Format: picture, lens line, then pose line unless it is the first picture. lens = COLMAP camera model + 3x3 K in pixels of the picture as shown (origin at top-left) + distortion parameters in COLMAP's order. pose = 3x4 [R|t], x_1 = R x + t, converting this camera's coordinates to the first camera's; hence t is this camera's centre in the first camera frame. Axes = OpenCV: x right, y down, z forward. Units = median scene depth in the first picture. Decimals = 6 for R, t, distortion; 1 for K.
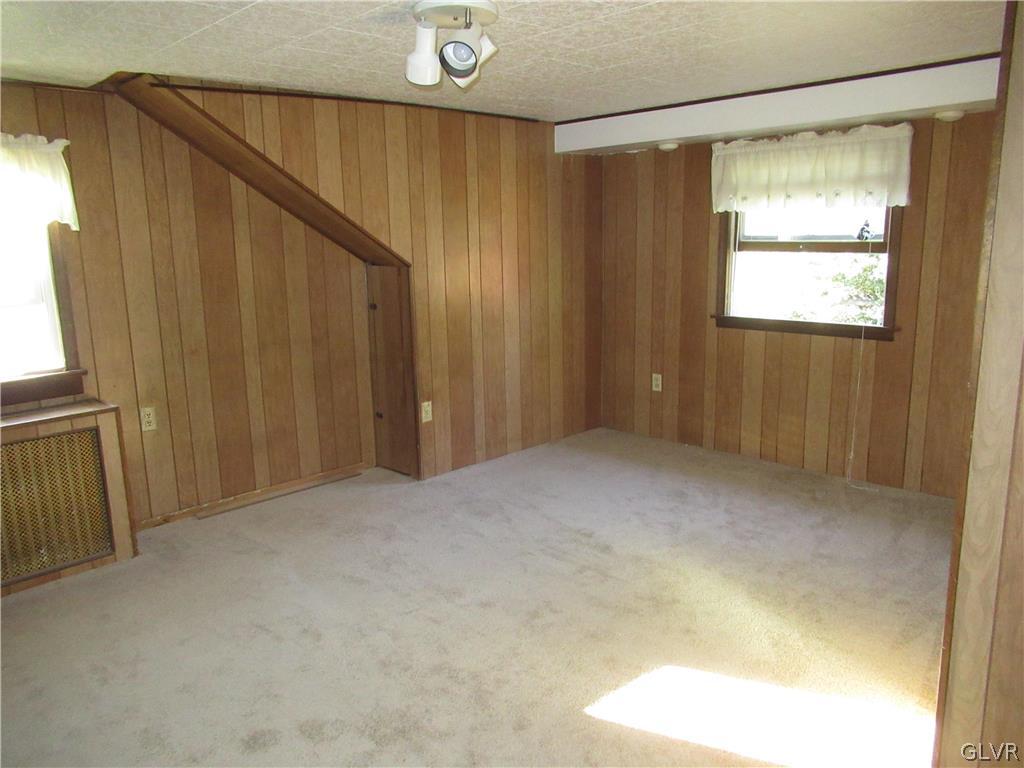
lens RADIAL K [[746.5, 0, 512.0], [0, 746.5, 384.0], [0, 0, 1]] dist [-0.030951, 0.002943]
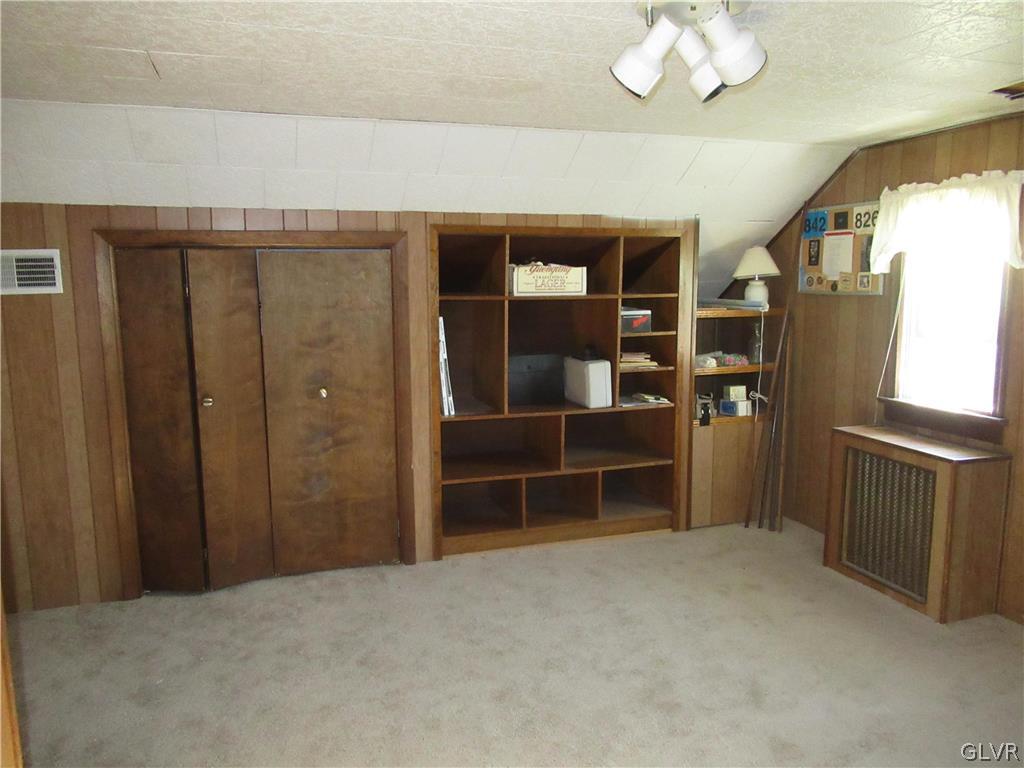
lens RADIAL K [[746.5, 0, 512.0], [0, 746.5, 384.0], [0, 0, 1]] dist [-0.030951, 0.002943]
pose [[-0.432671, 0.147584, -0.889390, 0.501118], [-0.164436, 0.957044, 0.238805, -0.184055], [0.886429, 0.249571, -0.389817, 0.822755]]
